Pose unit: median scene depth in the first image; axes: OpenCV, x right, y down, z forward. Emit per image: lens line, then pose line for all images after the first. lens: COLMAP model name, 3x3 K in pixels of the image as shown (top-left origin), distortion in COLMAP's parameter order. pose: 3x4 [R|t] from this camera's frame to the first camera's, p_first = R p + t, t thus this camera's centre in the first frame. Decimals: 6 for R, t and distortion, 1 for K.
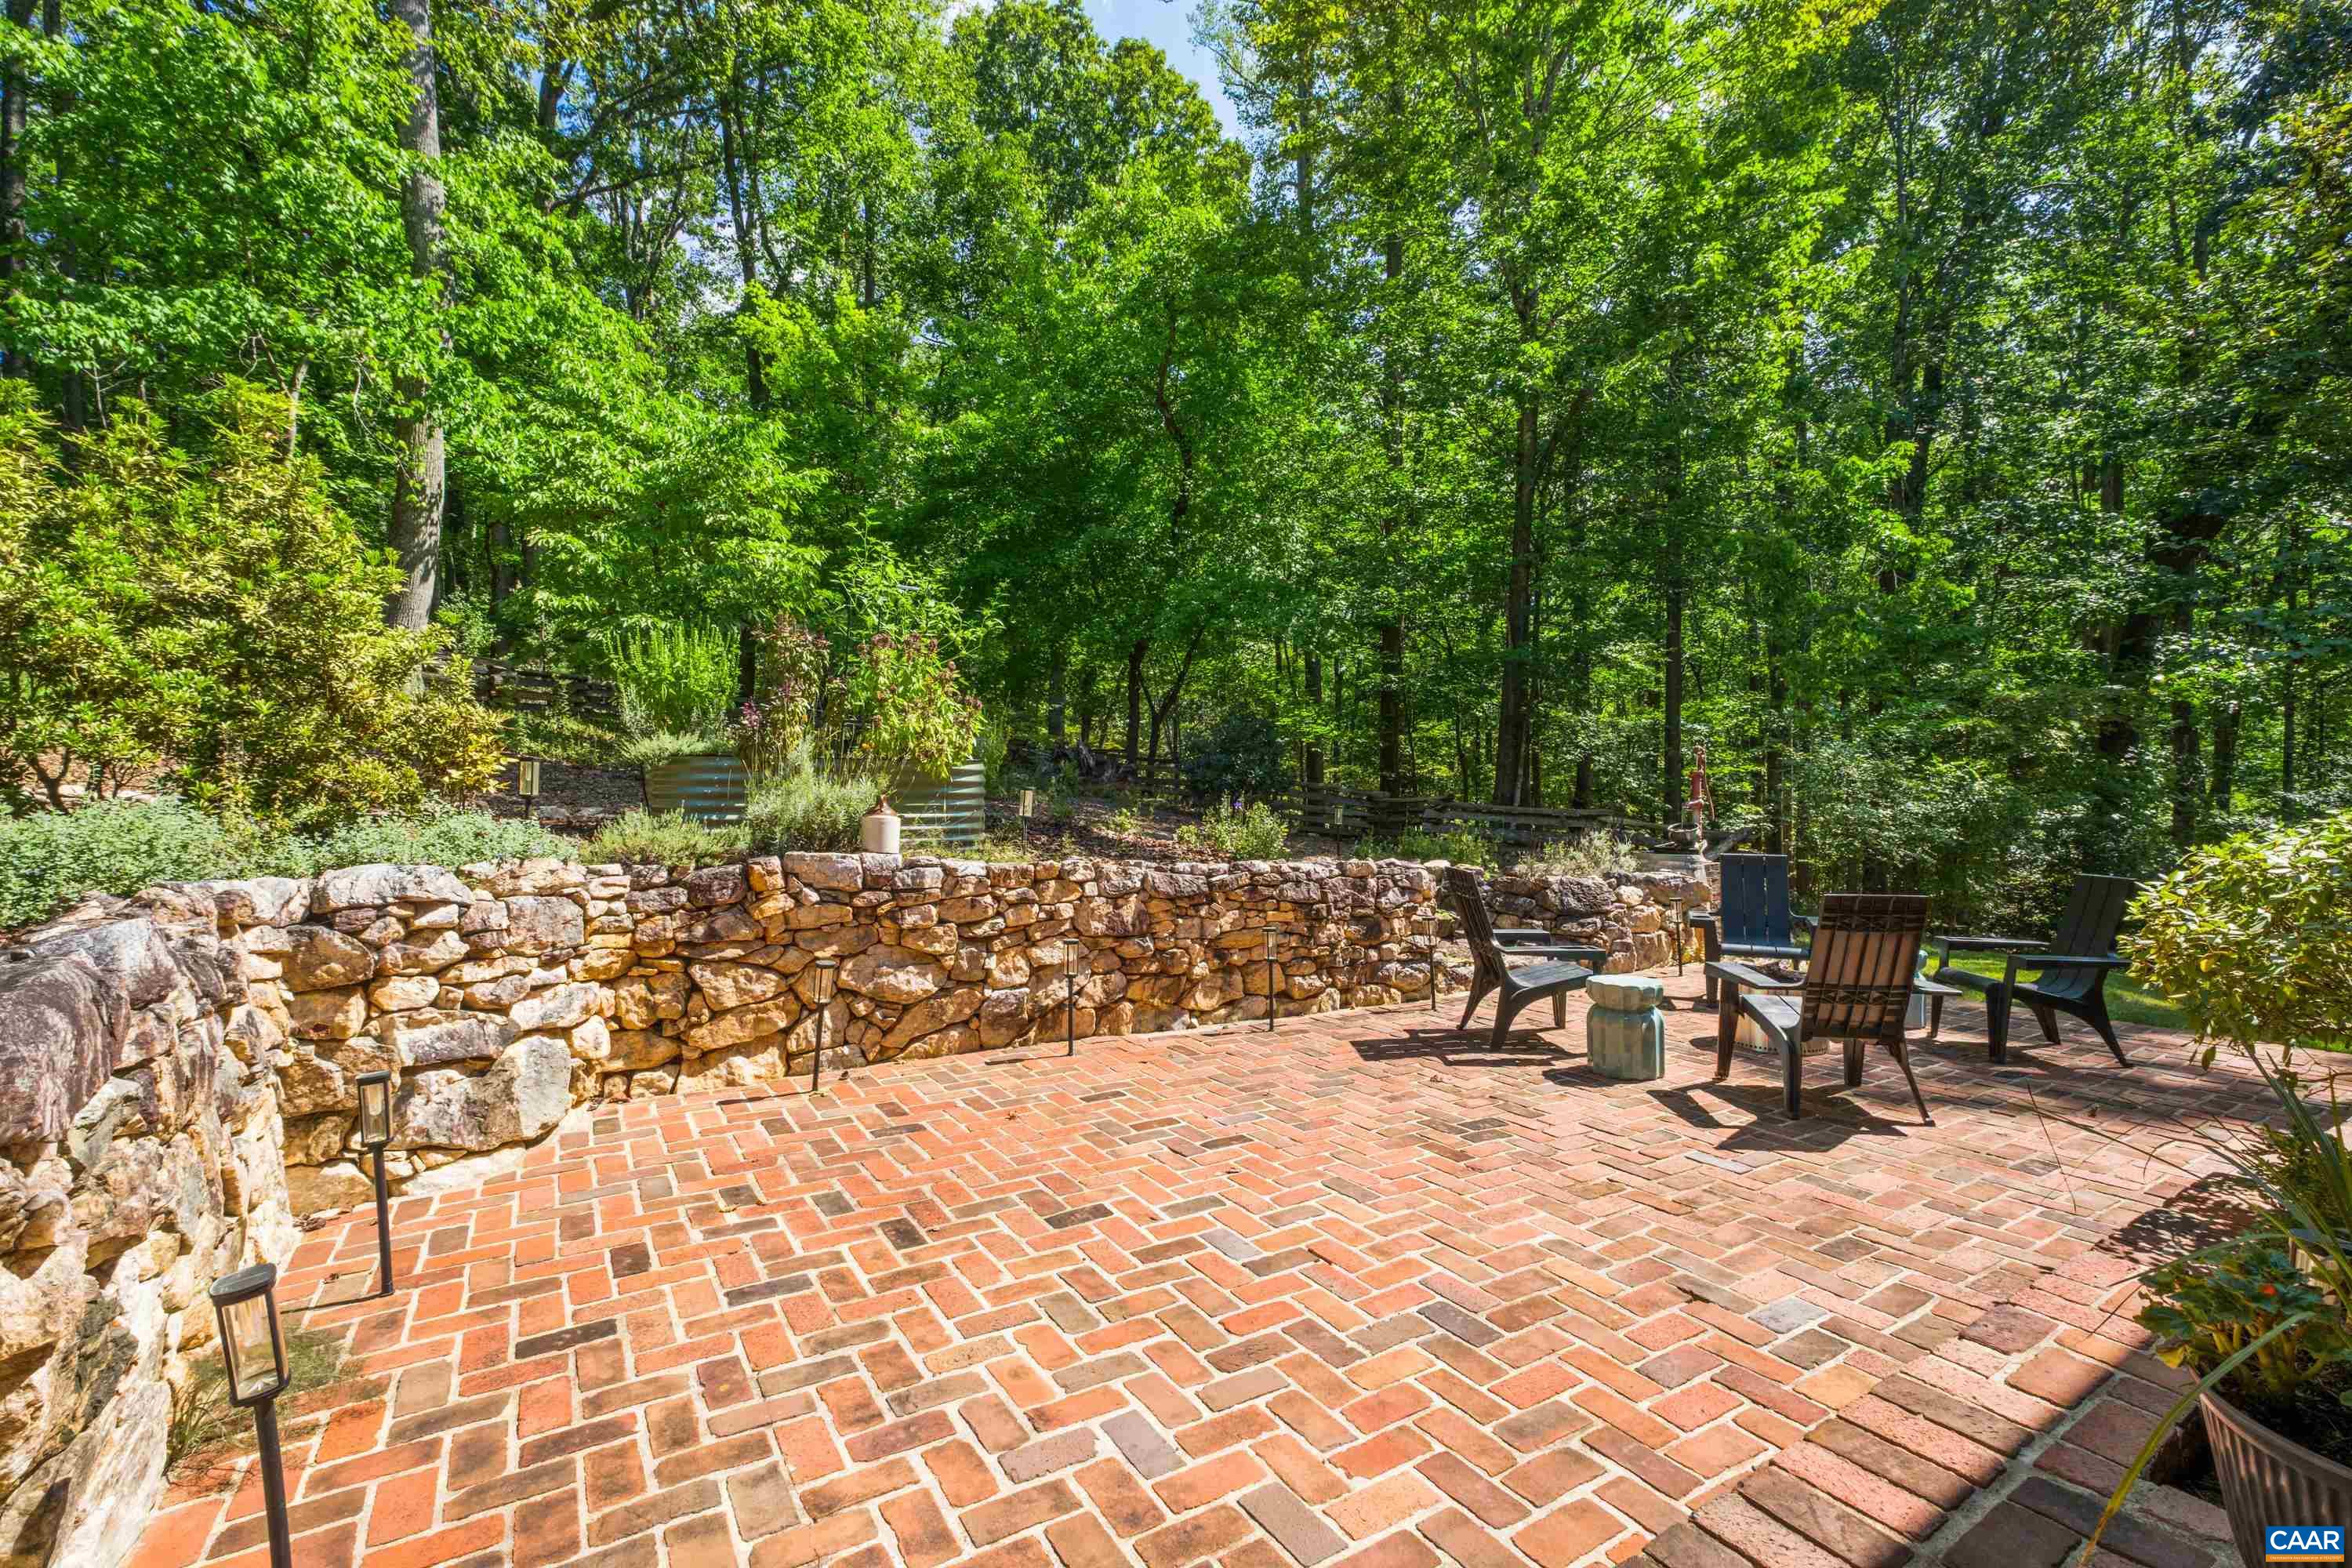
lens RADIAL K [[987.9, 0, 1185.6], [0, 987.9, 792.0], [0, 0, 1]] dist [-0.001607, -0.002909]
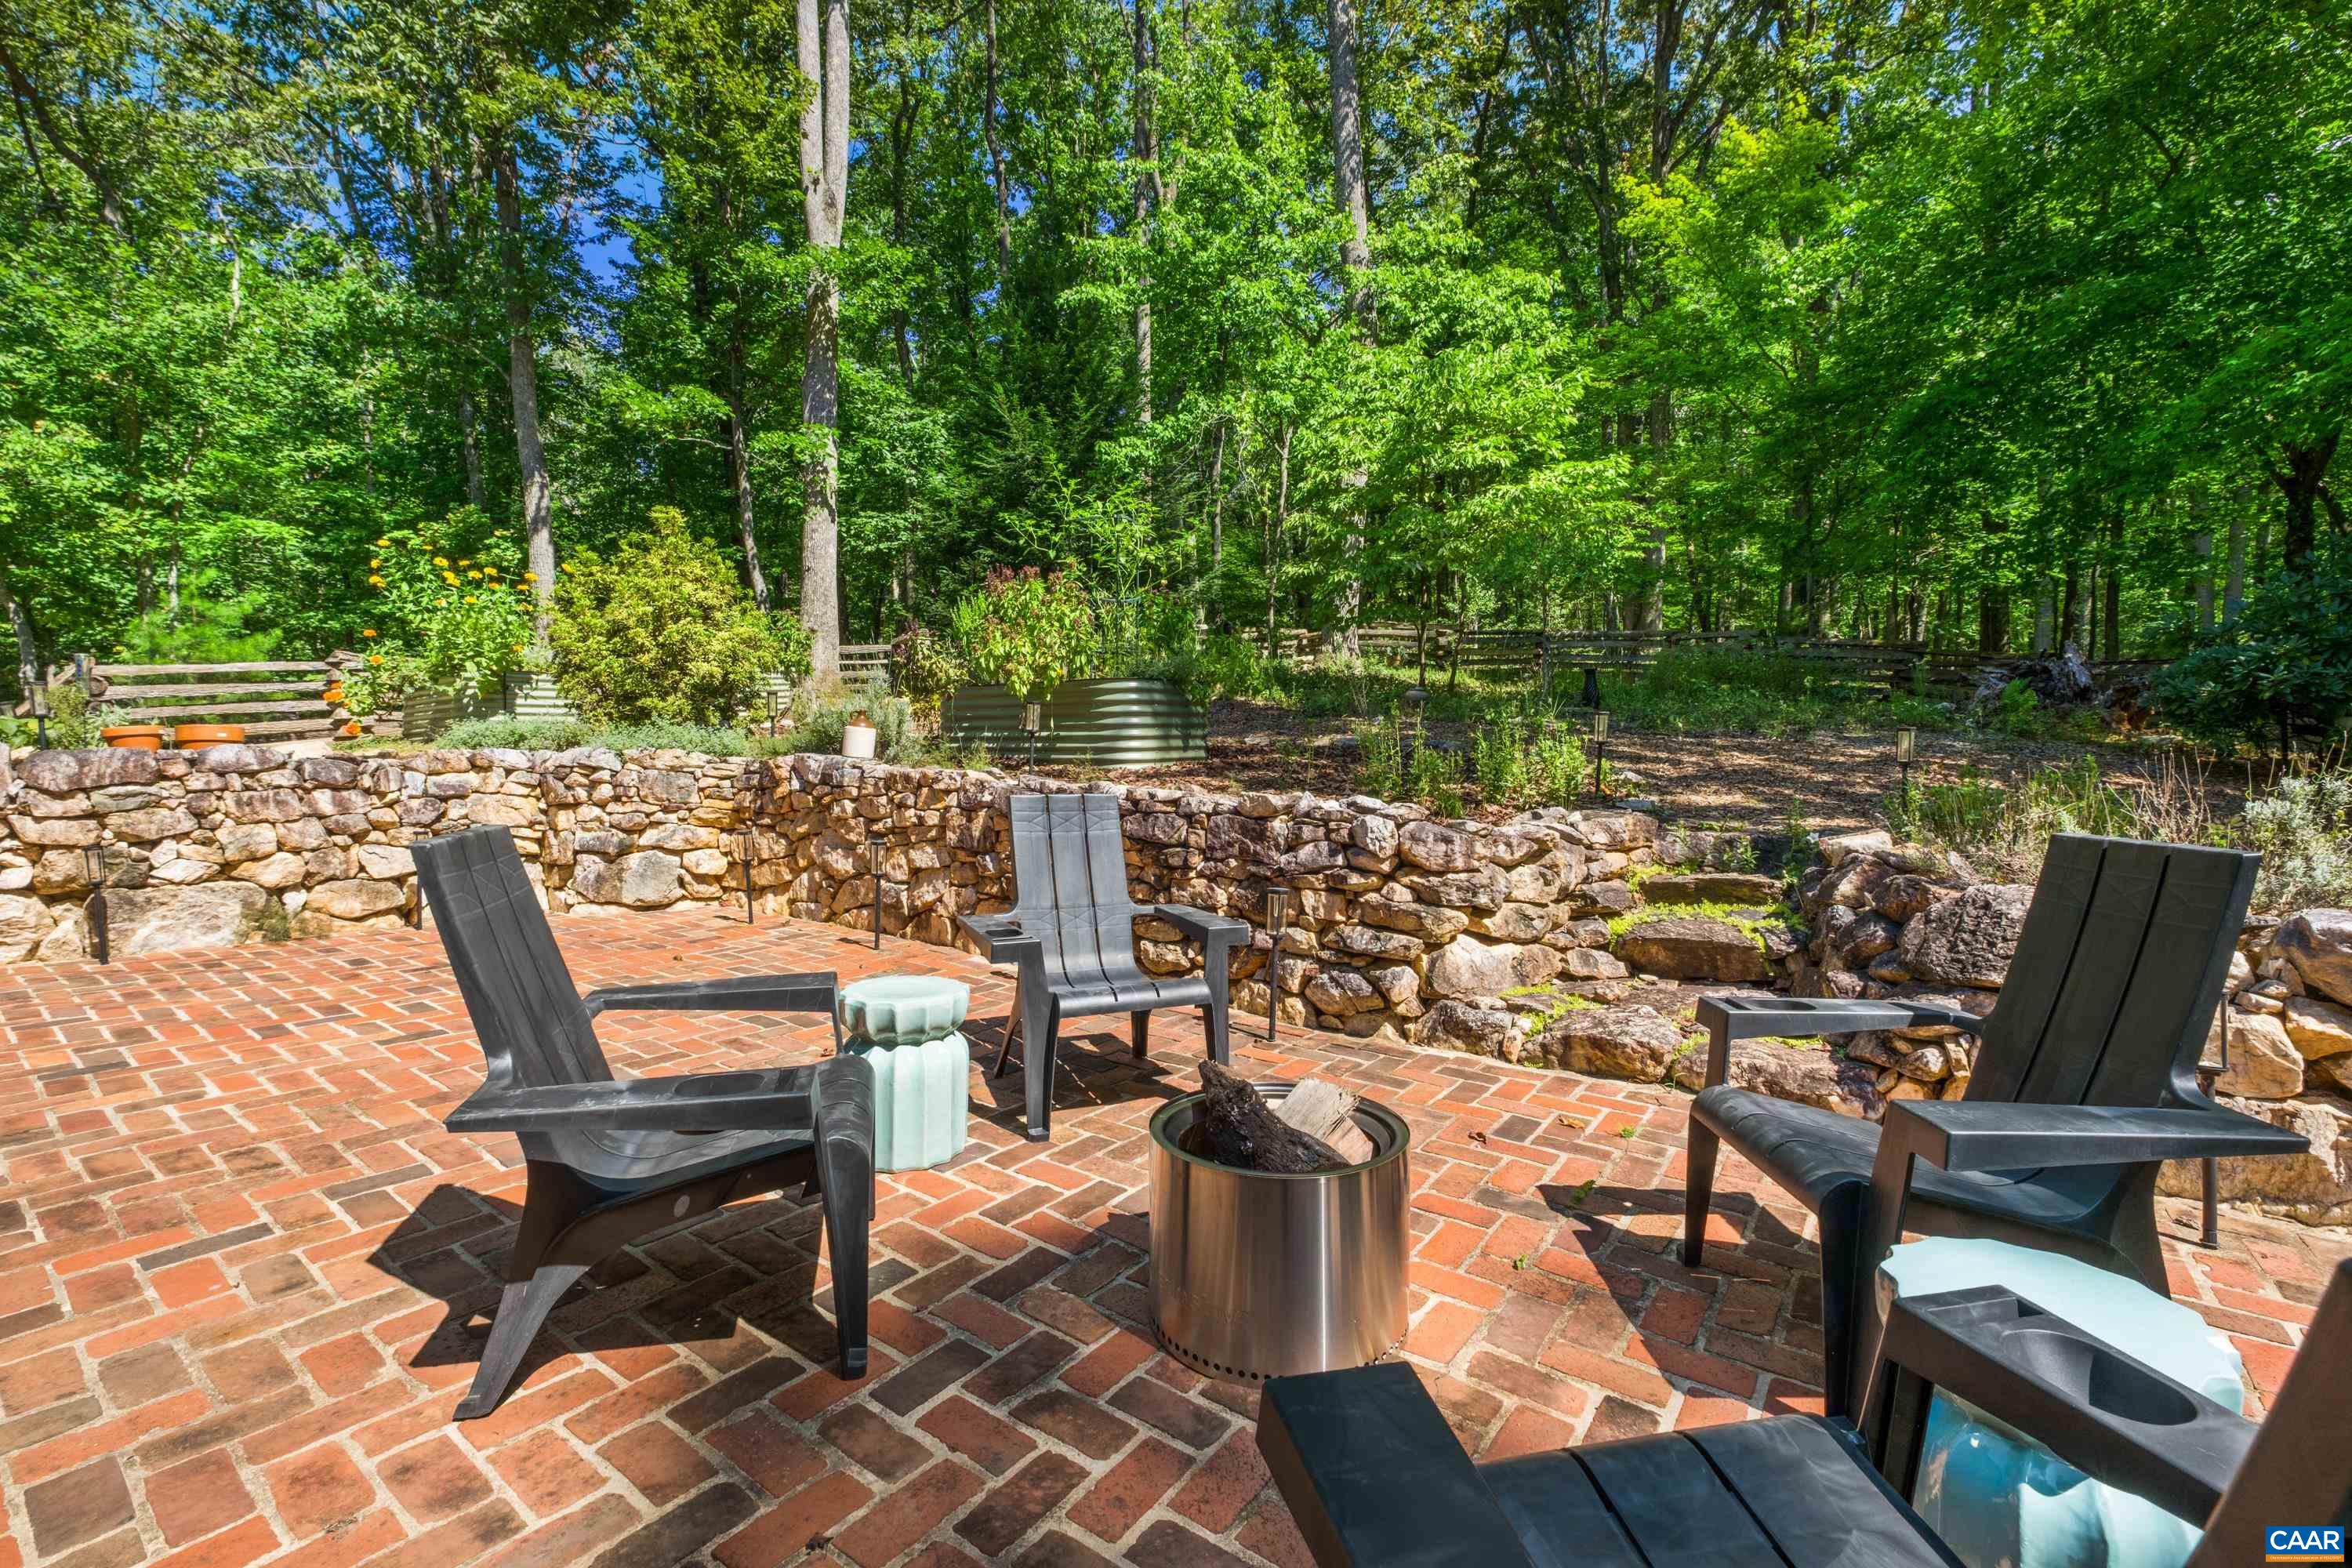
lens RADIAL K [[987.9, 0, 1173.4], [0, 987.9, 764.4], [0, 0, 1]] dist [-0.001607, -0.002909]
pose [[0.387993, 0.012586, -0.921576, 0.832694], [-0.003748, 0.999920, 0.012078, 0.045874], [0.921655, -0.001232, 0.388009, 0.750137]]
